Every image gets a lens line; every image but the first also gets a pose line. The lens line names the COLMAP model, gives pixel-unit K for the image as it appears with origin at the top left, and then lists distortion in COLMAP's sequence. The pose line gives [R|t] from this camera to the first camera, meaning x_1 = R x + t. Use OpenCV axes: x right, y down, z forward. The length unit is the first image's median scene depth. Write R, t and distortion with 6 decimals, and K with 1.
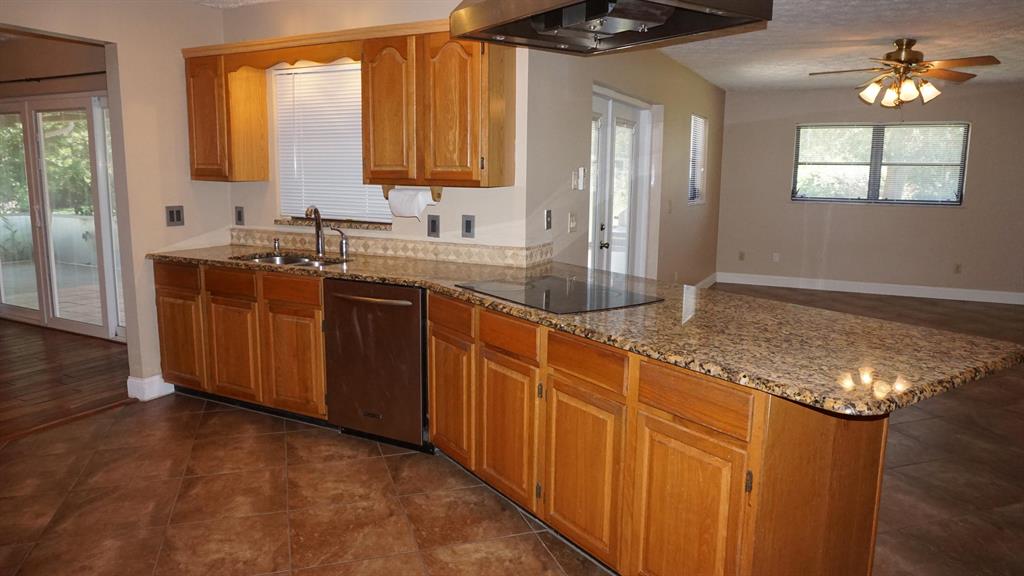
lens RADIAL K [[689.1, 0, 508.7], [0, 689.1, 290.7], [0, 0, 1]] dist [-0.061498, 0.037029]
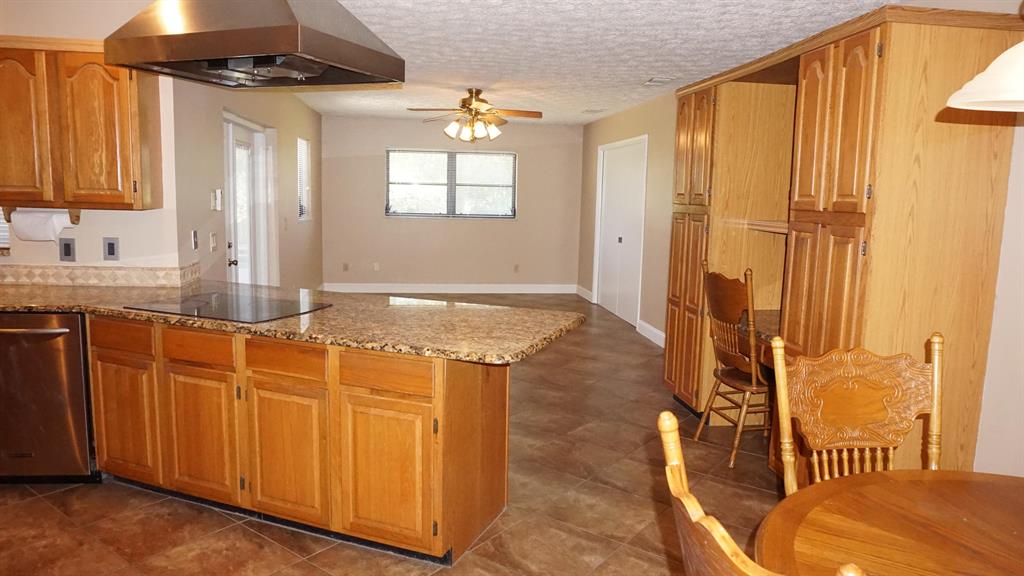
lens RADIAL K [[682.8, 0, 509.6], [0, 682.8, 285.2], [0, 0, 1]] dist [-0.059305, 0.037620]
pose [[0.829368, -0.061309, 0.555329, -0.141664], [0.076031, 0.997099, -0.003469, 0.005643], [-0.553506, 0.045100, 0.831623, -0.128282]]
